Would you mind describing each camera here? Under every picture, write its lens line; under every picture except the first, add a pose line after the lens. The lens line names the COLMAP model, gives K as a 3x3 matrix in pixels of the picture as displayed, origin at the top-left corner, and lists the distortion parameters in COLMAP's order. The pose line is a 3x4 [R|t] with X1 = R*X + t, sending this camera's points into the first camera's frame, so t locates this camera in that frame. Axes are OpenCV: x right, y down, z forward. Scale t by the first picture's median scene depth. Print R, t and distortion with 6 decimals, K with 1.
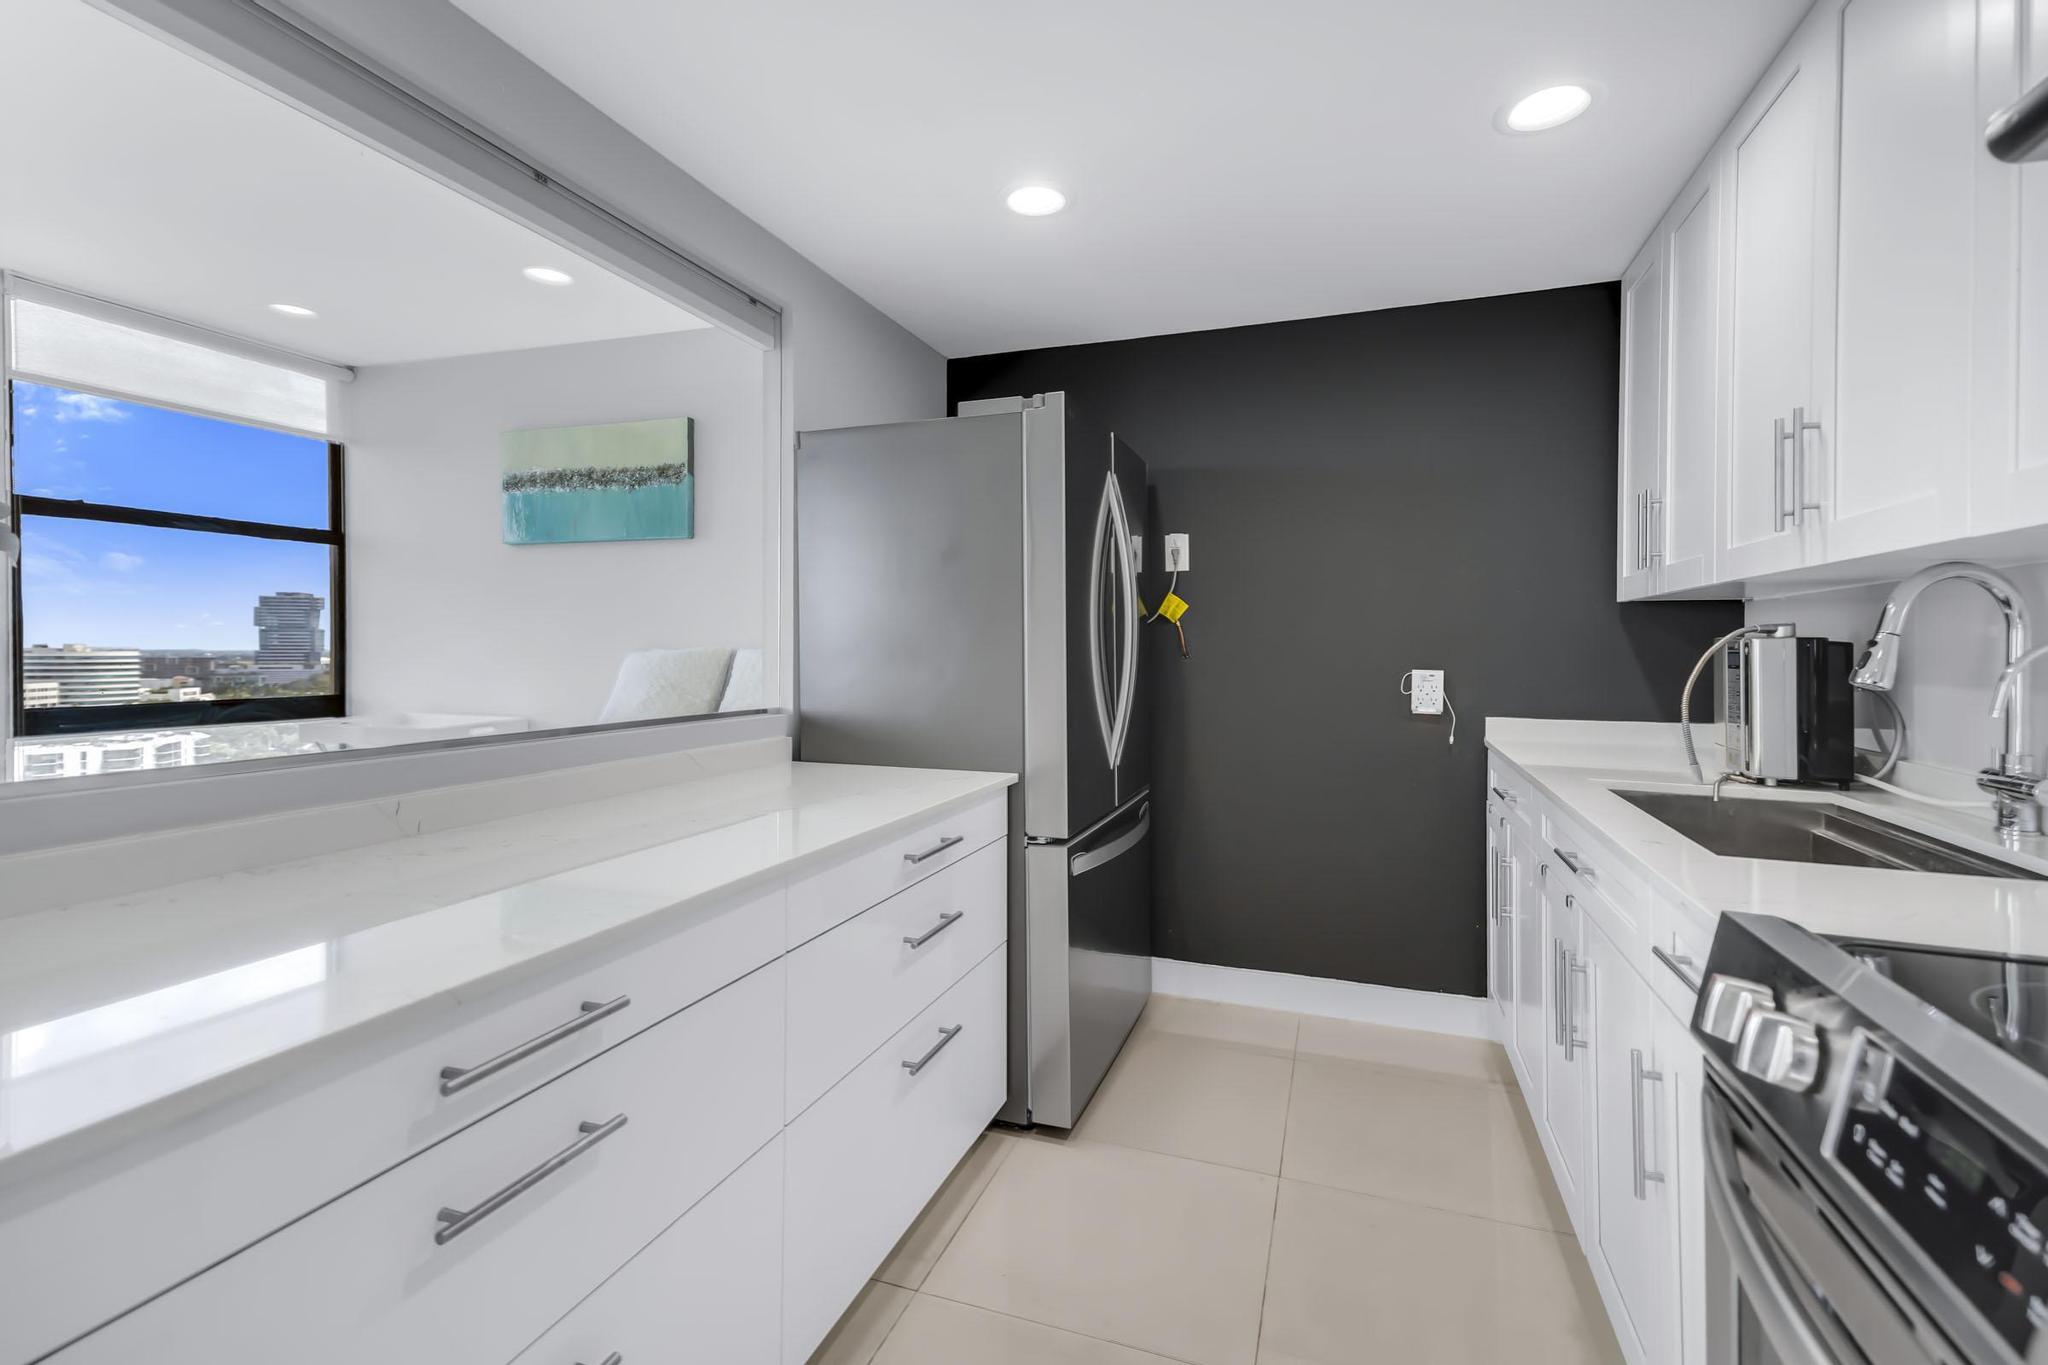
lens RADIAL K [[923.1, 0, 1039.5], [0, 923.1, 644.8], [0, 0, 1]] dist [0.033542, 0.000118]
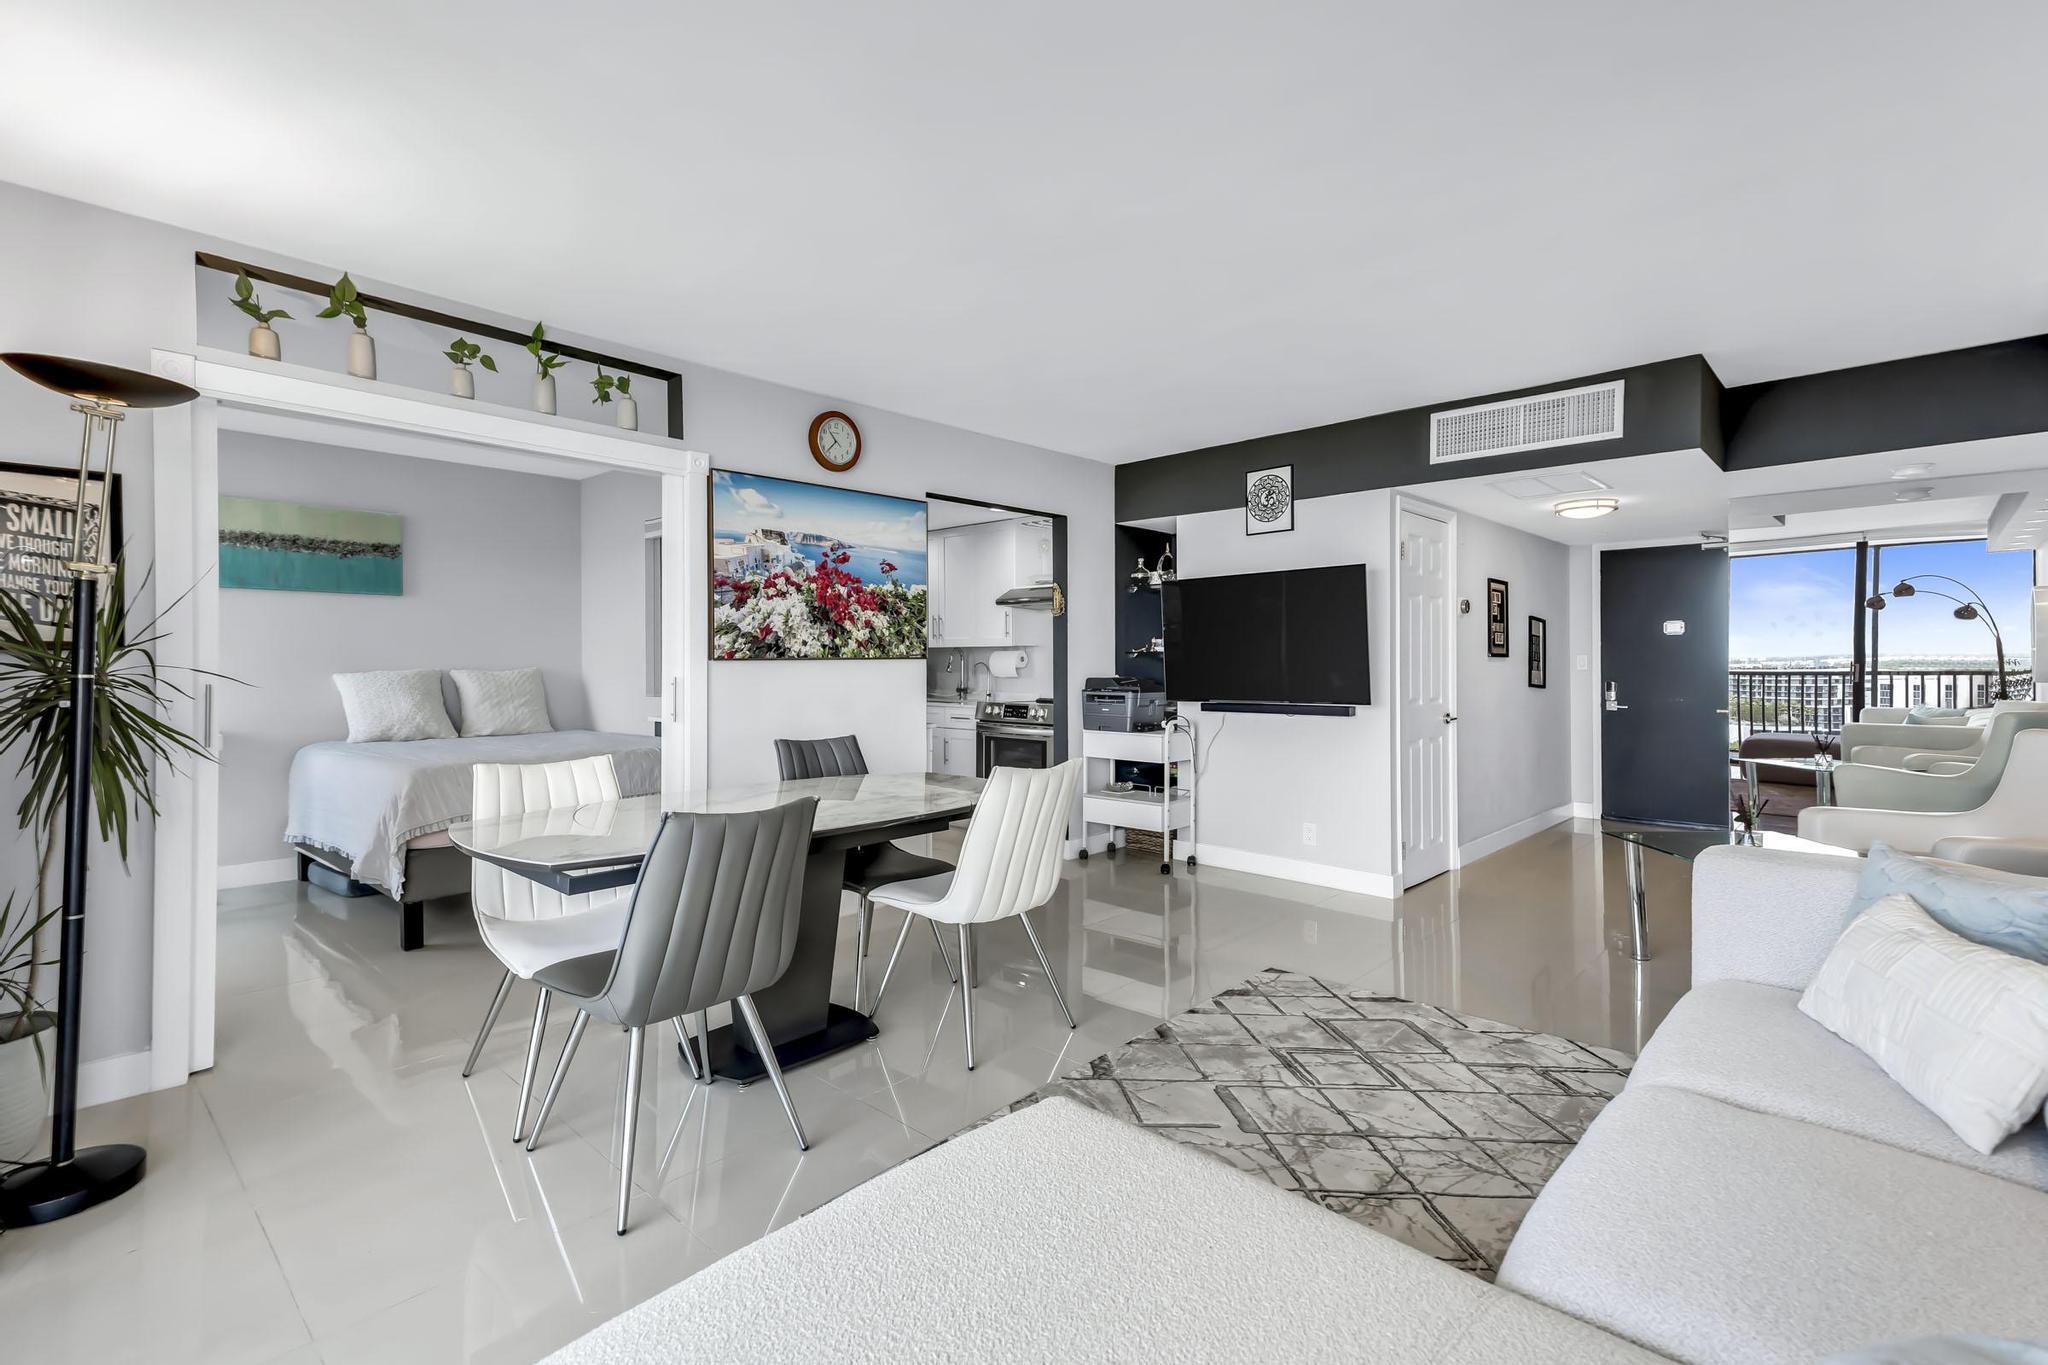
lens RADIAL K [[926.9, 0, 1019.6], [0, 926.9, 650.1], [0, 0, 1]] dist [0.021846, 0.000130]
pose [[0.414243, 0.005523, 0.910150, -1.808387], [-0.000253, 0.999982, -0.005953, -0.024519], [-0.910166, 0.002236, 0.414237, -0.718328]]
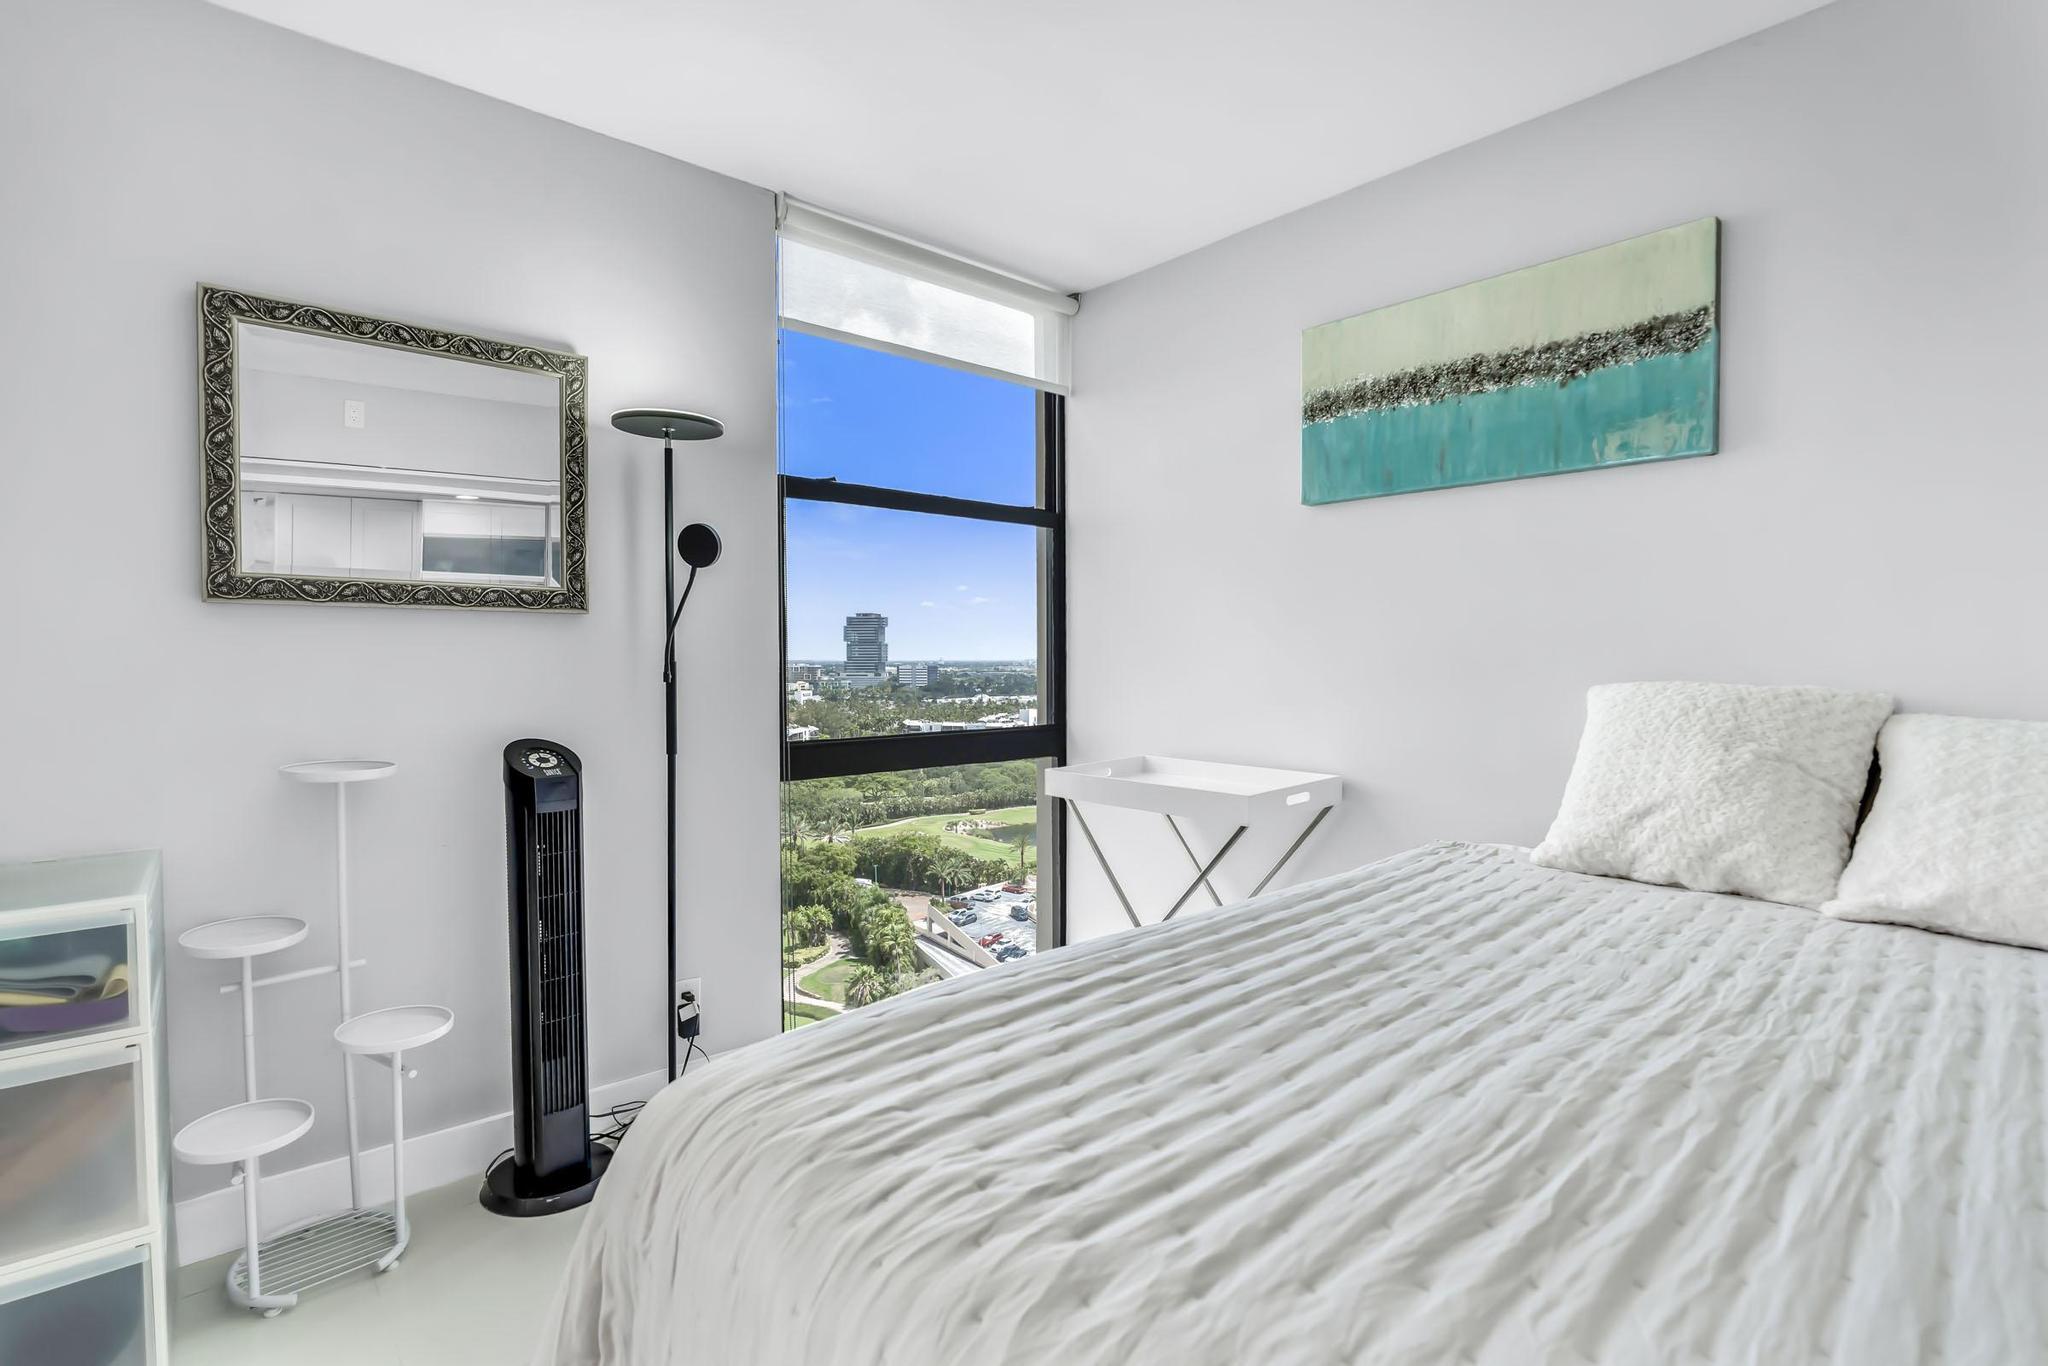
lens RADIAL K [[979.7, 0, 1028.4], [0, 979.7, 662.5], [0, 0, 1]] dist [-0.011322, -0.000052]
pose [[0.873382, -0.002331, -0.487030, -0.606367], [0.006865, 0.999948, 0.007525, -0.006576], [0.486987, -0.009915, 0.873353, 0.462249]]
